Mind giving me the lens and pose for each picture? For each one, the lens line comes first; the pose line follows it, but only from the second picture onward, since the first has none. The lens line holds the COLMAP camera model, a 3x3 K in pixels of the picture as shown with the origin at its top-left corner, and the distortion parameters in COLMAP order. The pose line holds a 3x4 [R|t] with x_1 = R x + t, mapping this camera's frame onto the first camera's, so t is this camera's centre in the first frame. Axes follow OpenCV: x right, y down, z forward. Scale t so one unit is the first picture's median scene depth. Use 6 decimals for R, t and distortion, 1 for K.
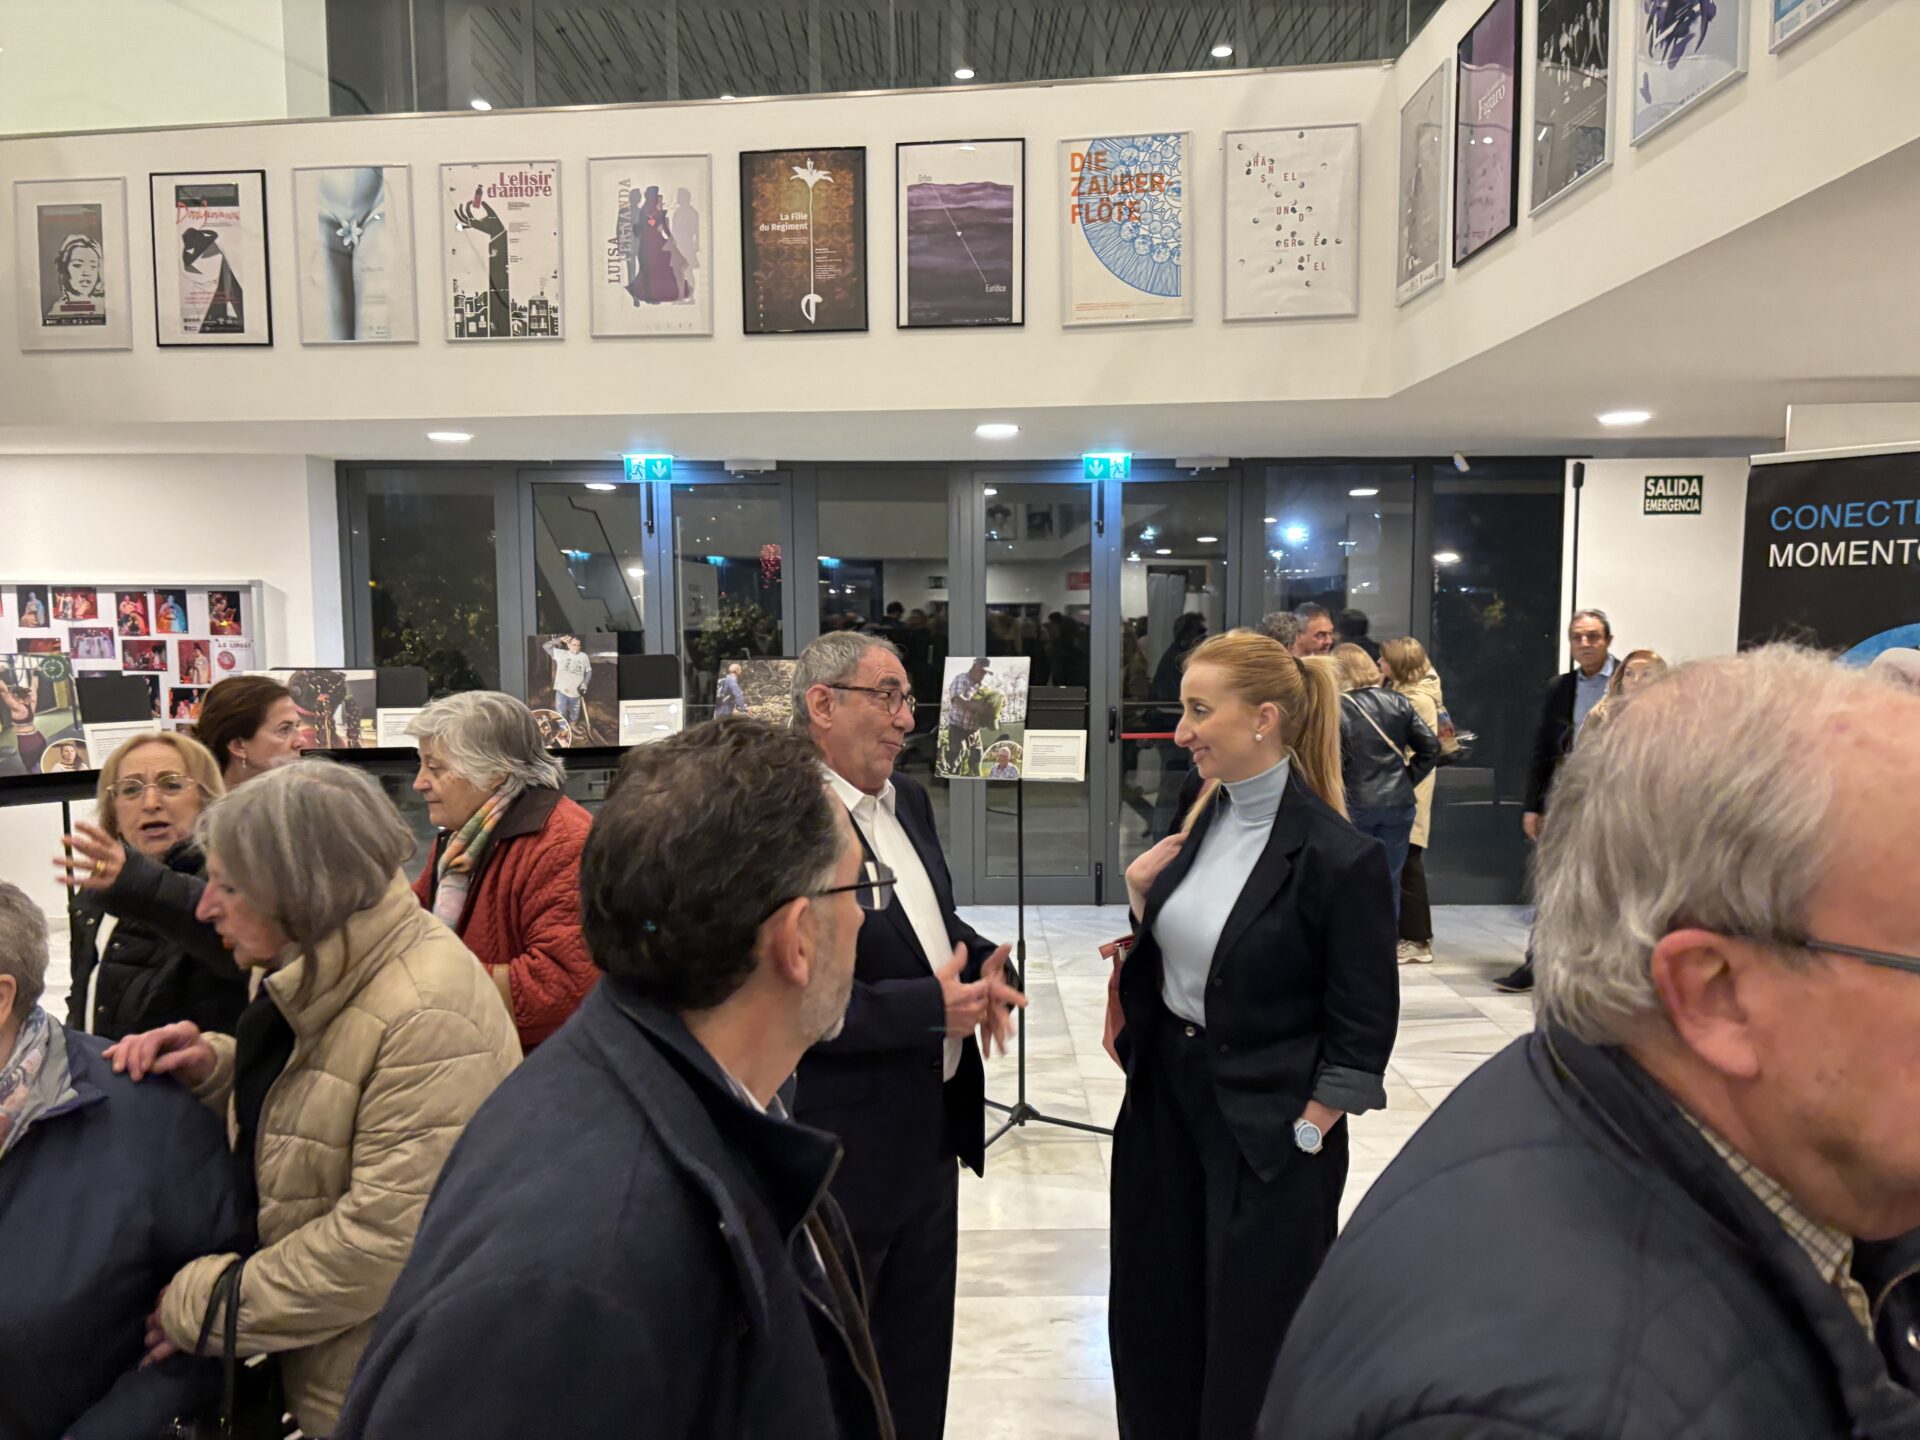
lens RADIAL K [[1460.4, 0, 960.0], [0, 1460.4, 720.0], [0, 0, 1]] dist [0.039876, -0.042169]
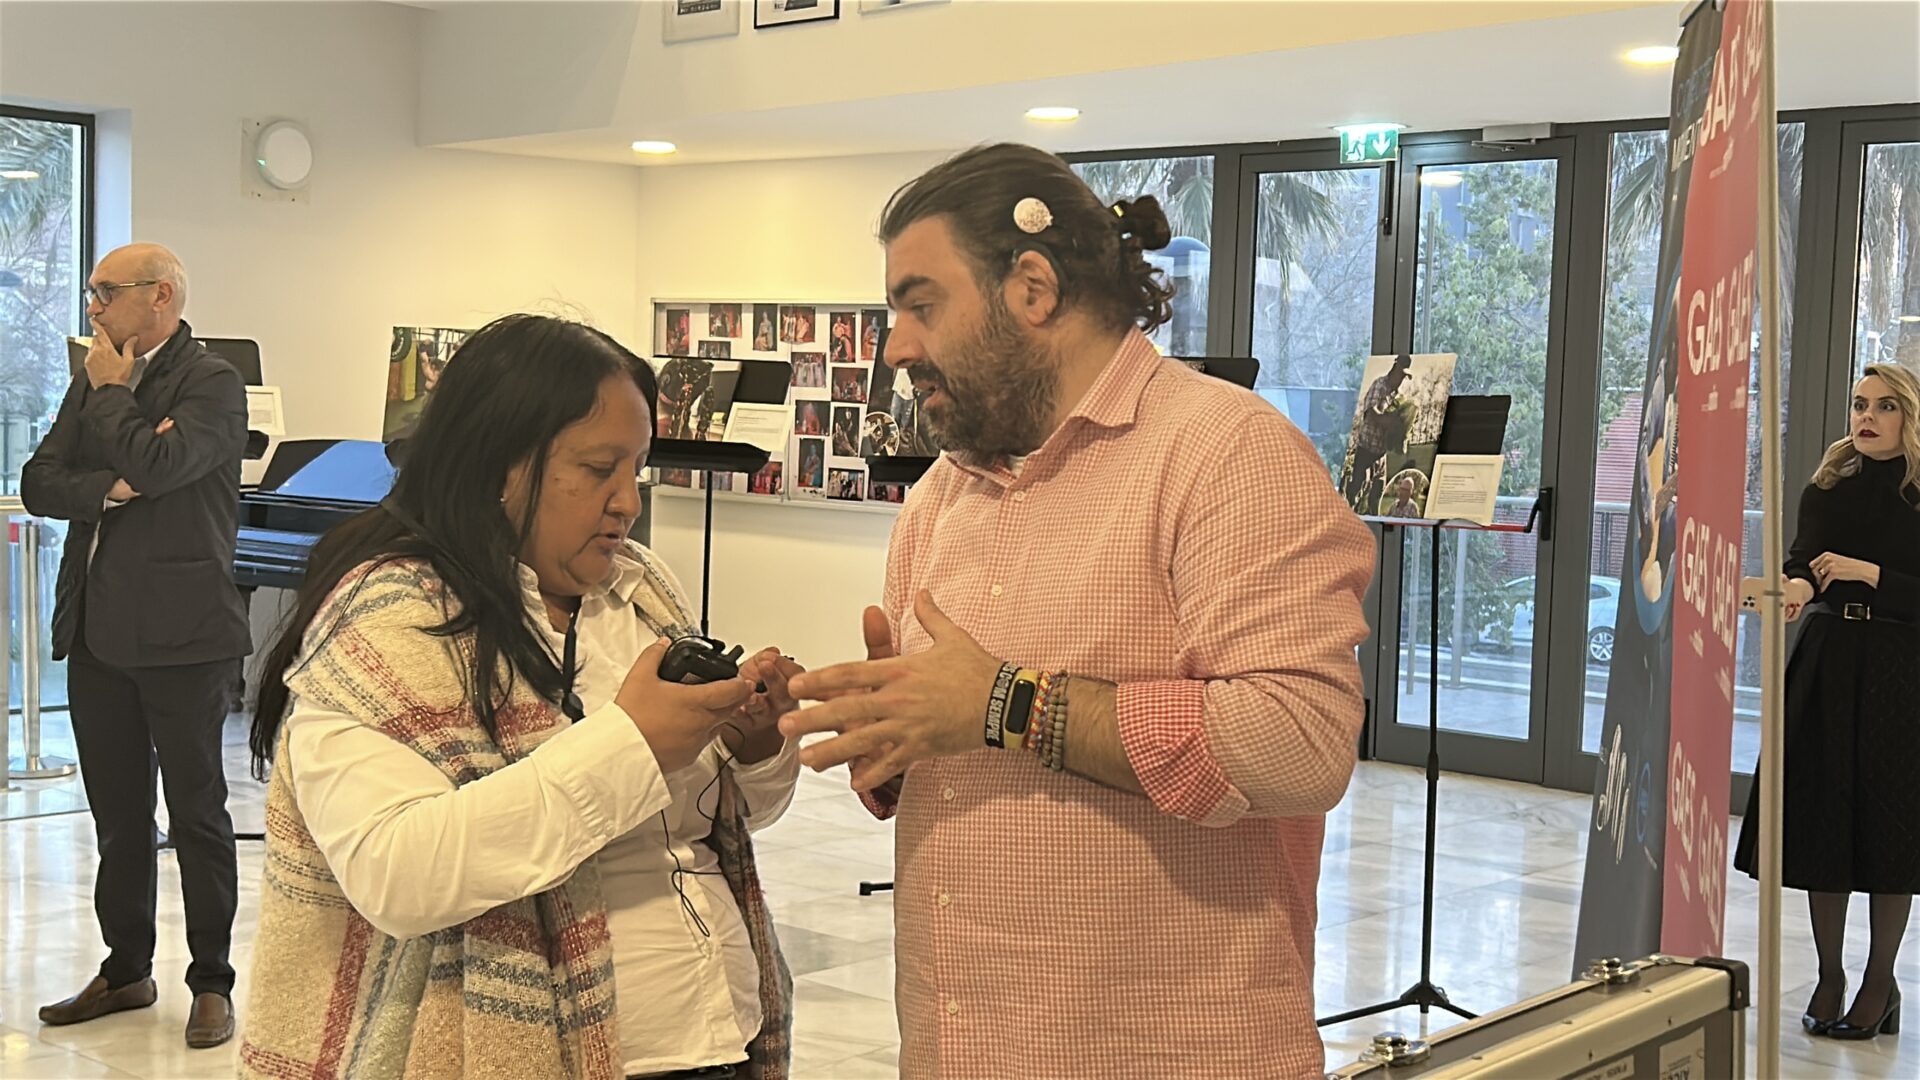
lens RADIAL K [[2350.5, 0, 960.0], [0, 2350.5, 540.0], [0, 0, 1]] dist [0.237977, -0.748034]
pose [[0.754097, 0.067949, -0.653239, 0.423778], [-0.086094, 0.996278, 0.004245, 0.037073], [0.651096, 0.053039, 0.757140, -0.018222]]
